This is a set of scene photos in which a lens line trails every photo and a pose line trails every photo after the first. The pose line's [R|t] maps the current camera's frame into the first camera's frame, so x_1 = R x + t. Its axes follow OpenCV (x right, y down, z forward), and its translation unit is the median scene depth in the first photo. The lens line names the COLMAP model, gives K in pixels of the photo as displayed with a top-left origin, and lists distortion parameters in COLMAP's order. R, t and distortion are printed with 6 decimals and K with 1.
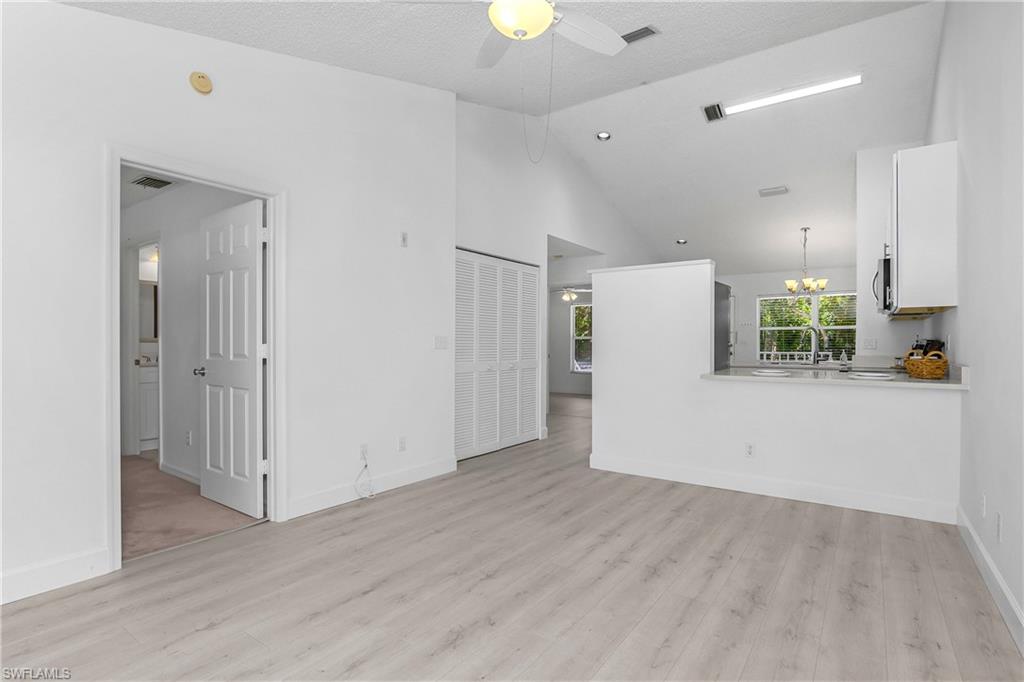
lens RADIAL K [[510.7, 0, 515.4], [0, 510.7, 341.9], [0, 0, 1]] dist [-0.009492, 0.000134]
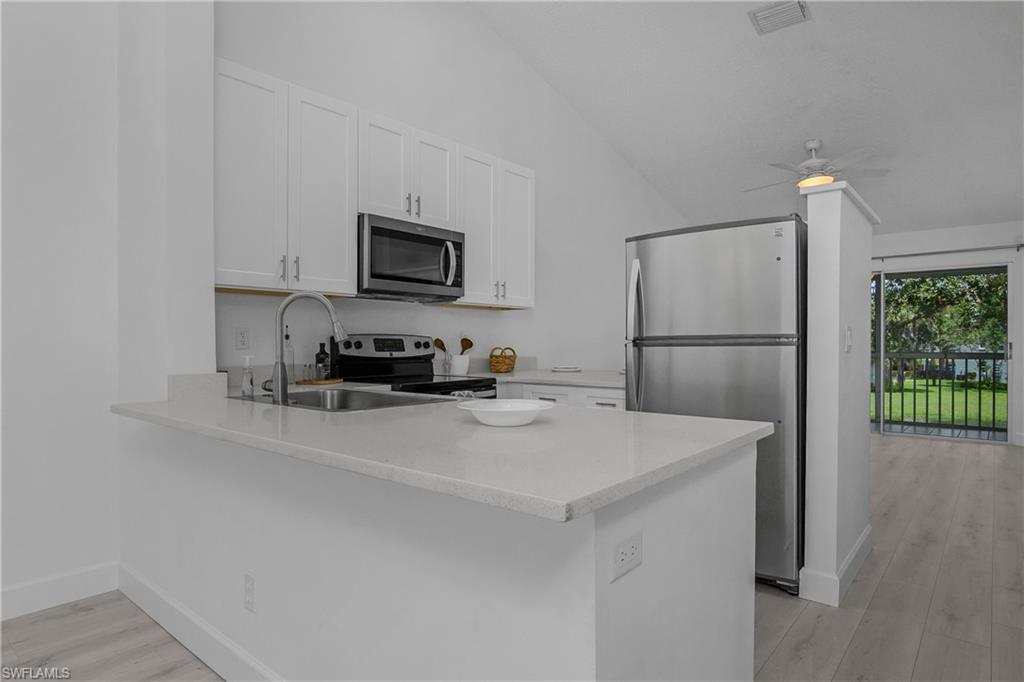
lens RADIAL K [[570.7, 0, 512.0], [0, 570.7, 341.0], [0, 0, 1]] dist [-0.000477, 0.000332]
pose [[-0.995452, -0.001556, 0.095252, 0.584536], [-0.001843, 0.999994, -0.002925, 0.006655], [-0.095247, -0.003087, -0.995449, 1.985530]]
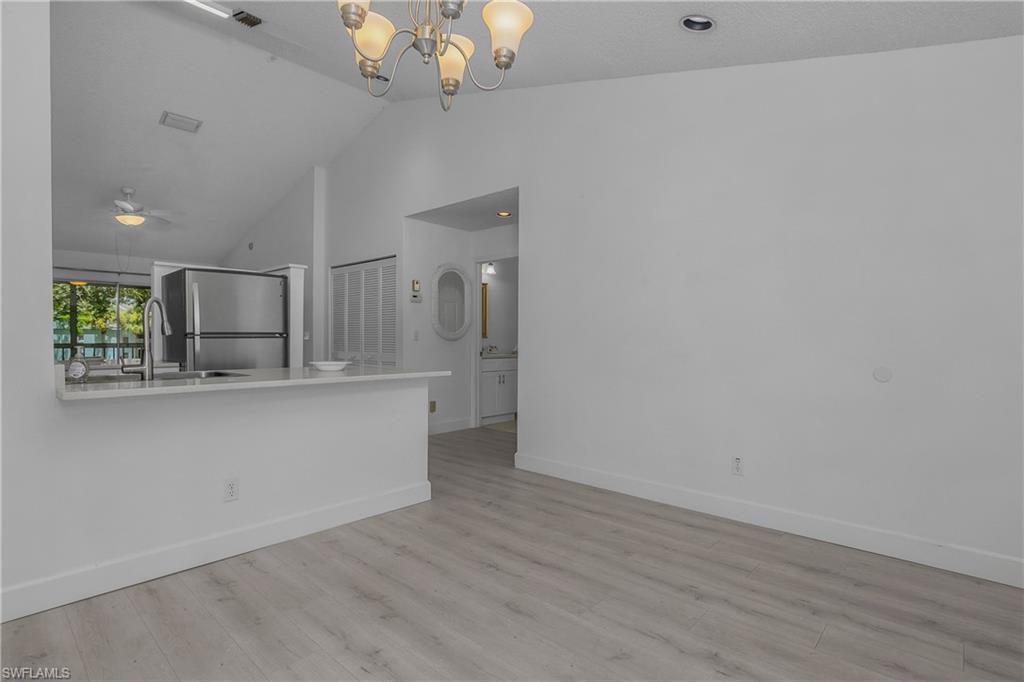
lens RADIAL K [[487.0, 0, 512.0], [0, 487.0, 341.0], [0, 0, 1]] dist [-0.011516, -0.000088]
pose [[-0.125989, 0.003863, -0.992024, 1.411078], [-0.005477, 0.999974, 0.004589, 0.008386], [0.992017, 0.006011, -0.125964, 2.005770]]
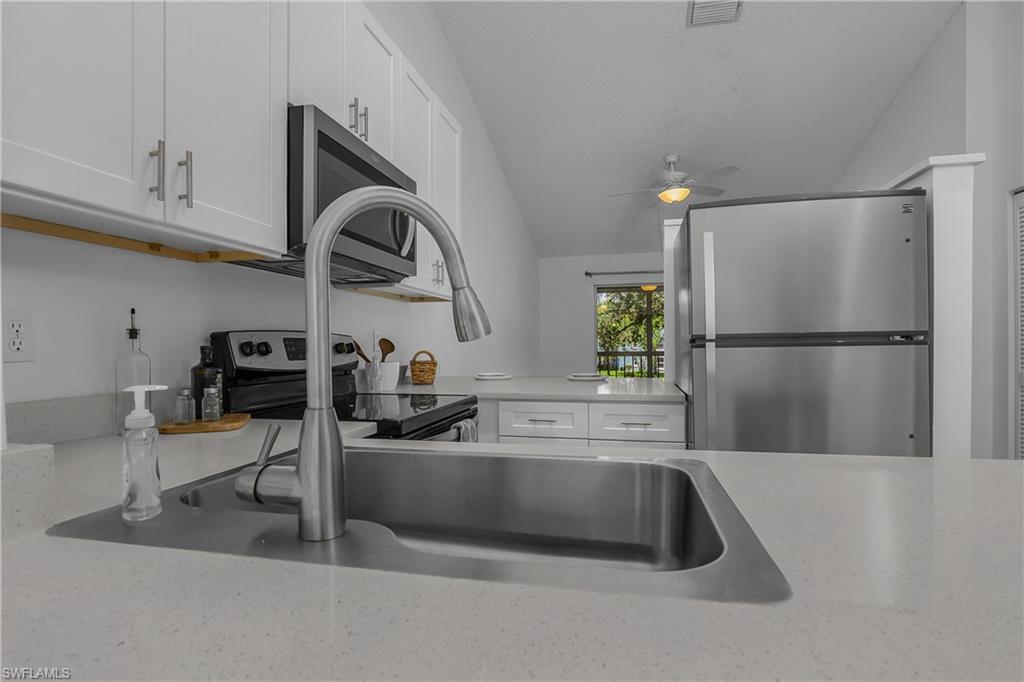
lens RADIAL K [[510.7, 0, 515.4], [0, 510.7, 341.9], [0, 0, 1]] dist [-0.009492, 0.000134]
pose [[-0.927991, 0.001826, -0.372598, 0.862177], [0.004440, 0.999971, -0.006156, 0.007941], [0.372576, -0.007367, -0.927973, 1.623196]]
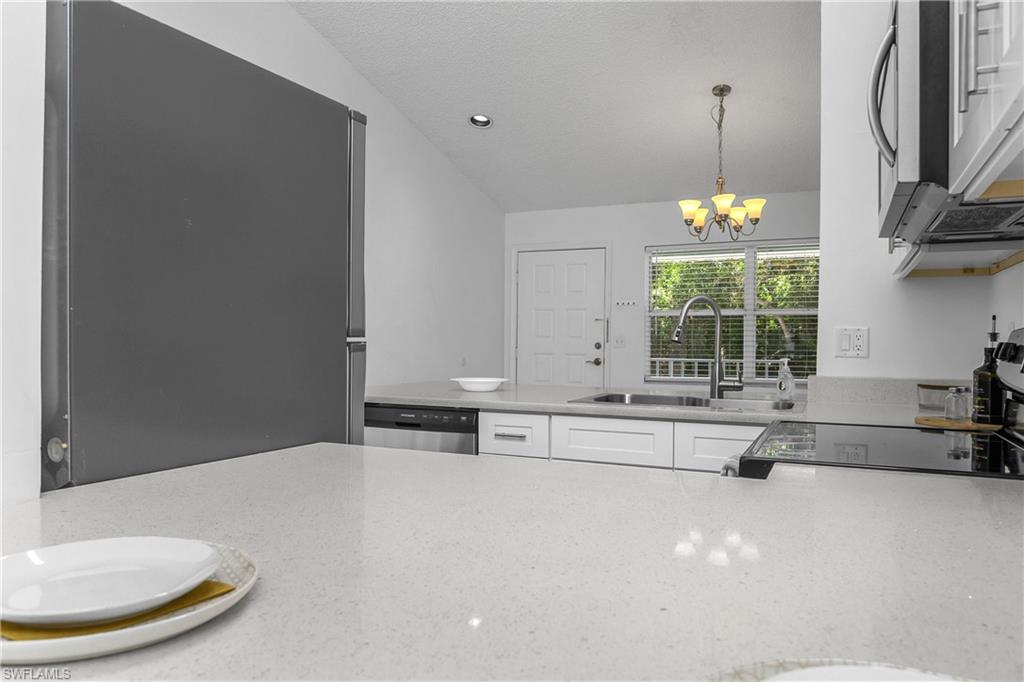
lens RADIAL K [[705.2, 0, 512.0], [0, 705.2, 341.0], [0, 0, 1]] dist [-0.007861, -0.001200]
pose [[0.986355, 0.007328, 0.164468, 0.546231], [-0.007283, 0.999973, -0.000875, 0.006234], [-0.164470, -0.000335, 0.986382, 0.794115]]
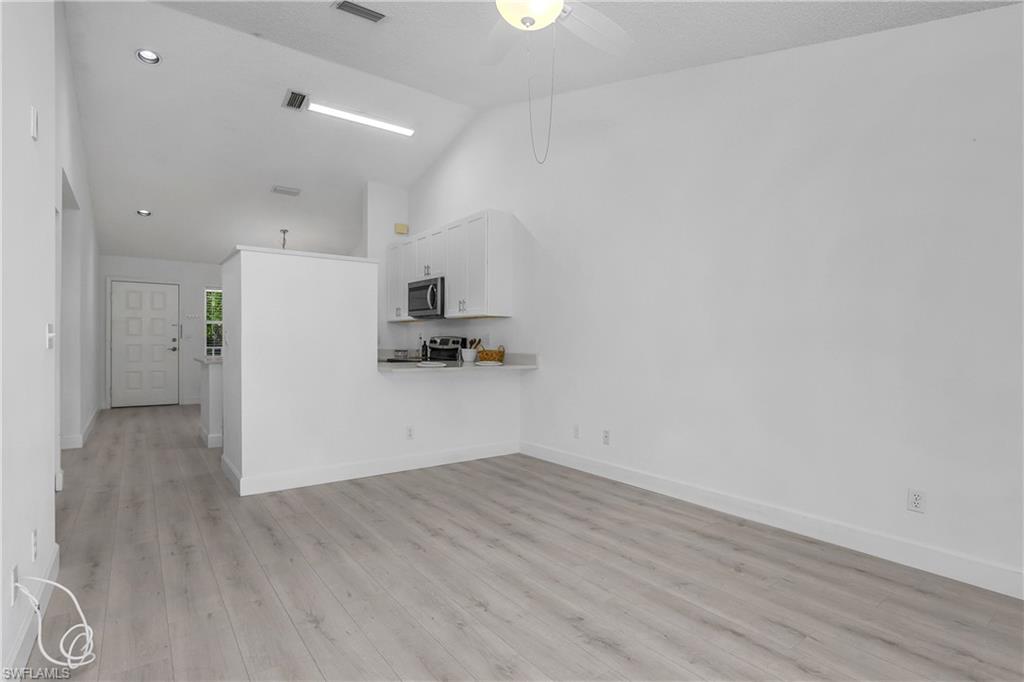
lens RADIAL K [[503.7, 0, 507.1], [0, 503.7, 340.8], [0, 0, 1]] dist [-0.004735, -0.000018]
pose [[0.320666, -0.001089, 0.947192, -0.531699], [-0.007476, 0.999965, 0.003681, -0.000011], [-0.947163, -0.008261, 0.320647, 0.422459]]
